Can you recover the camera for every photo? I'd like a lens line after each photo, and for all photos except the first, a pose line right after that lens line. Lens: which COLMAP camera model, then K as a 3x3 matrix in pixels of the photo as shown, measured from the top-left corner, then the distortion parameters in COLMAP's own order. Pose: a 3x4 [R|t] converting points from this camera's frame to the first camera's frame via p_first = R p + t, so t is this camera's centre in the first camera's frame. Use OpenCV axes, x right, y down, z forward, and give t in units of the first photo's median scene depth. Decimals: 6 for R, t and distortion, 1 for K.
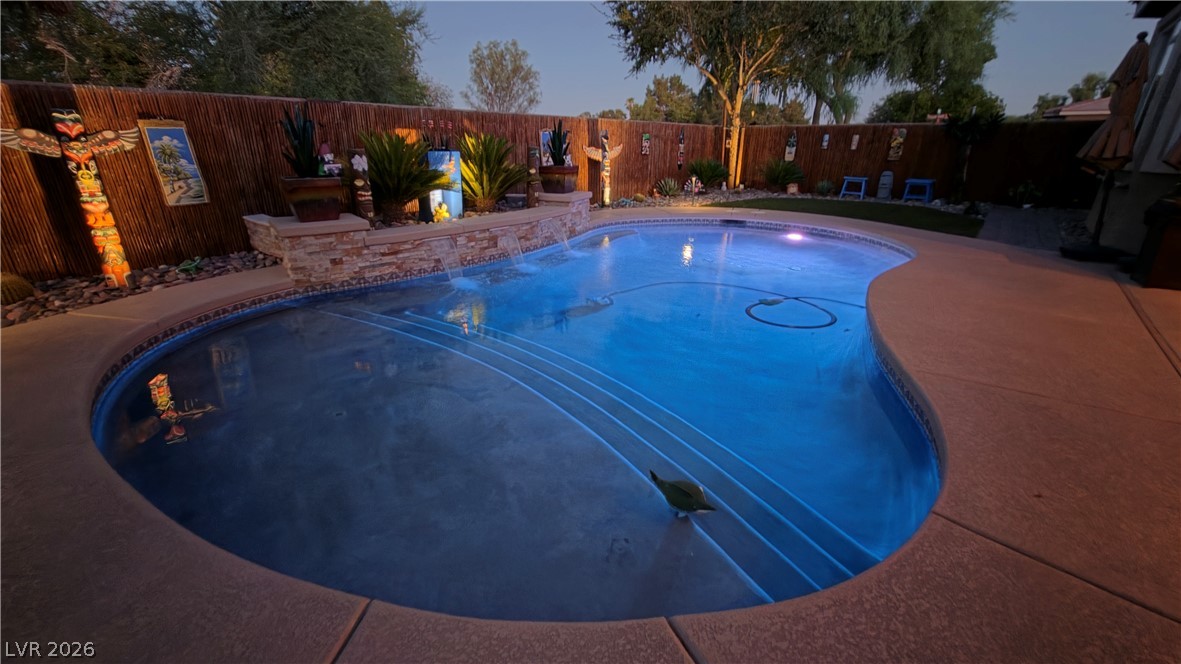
lens RADIAL K [[487.3, 0, 590.5], [0, 487.3, 332.0], [0, 0, 1]] dist [-0.000045, -0.000034]
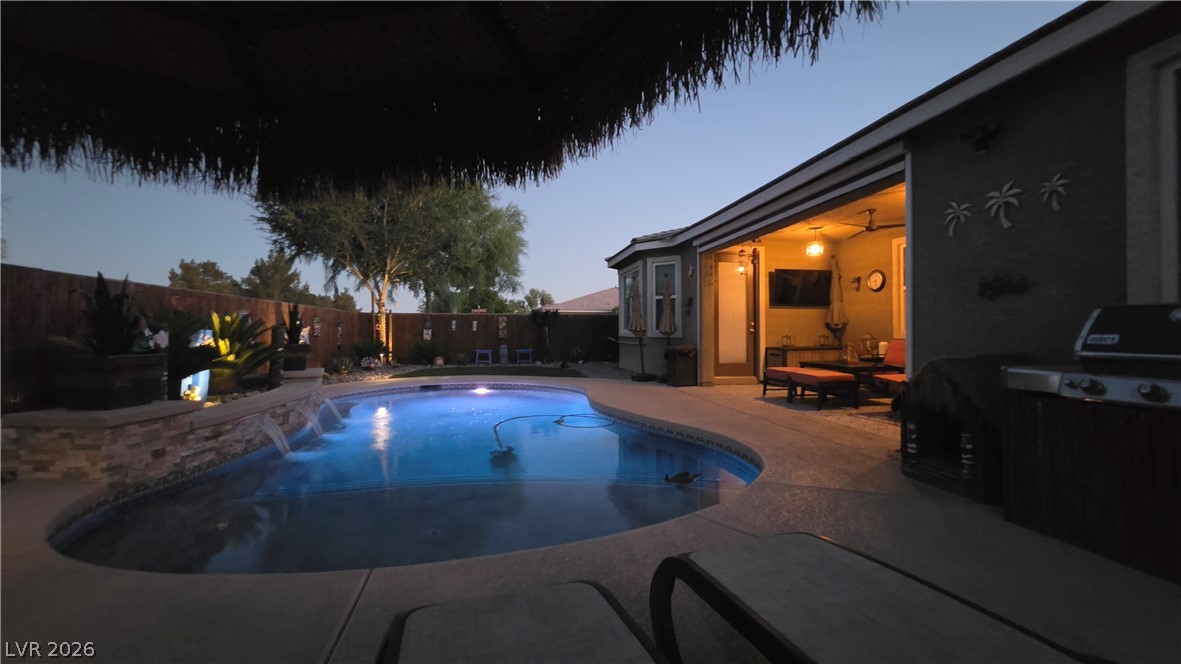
lens RADIAL K [[479.4, 0, 590.5], [0, 479.4, 332.0], [0, 0, 1]] dist [0.000927, 0.000159]
pose [[0.642269, -0.007308, 0.766445, -0.505424], [0.282206, 0.931965, -0.227598, 0.038213], [-0.712636, 0.362474, 0.600634, -0.043031]]
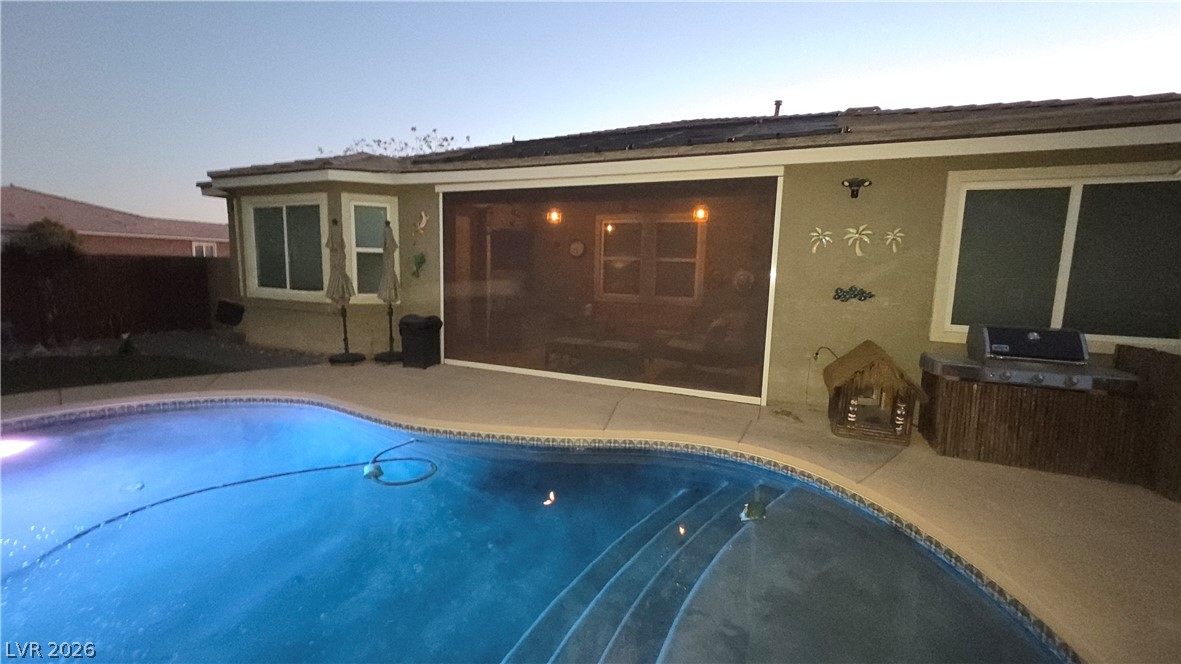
lens RADIAL K [[479.4, 0, 590.5], [0, 479.4, 332.0], [0, 0, 1]] dist [0.000927, 0.000159]
pose [[-0.271006, -0.140264, 0.952304, -0.438893], [0.322468, 0.918930, 0.227116, -0.305024], [-0.906957, 0.368637, -0.203805, 0.581521]]
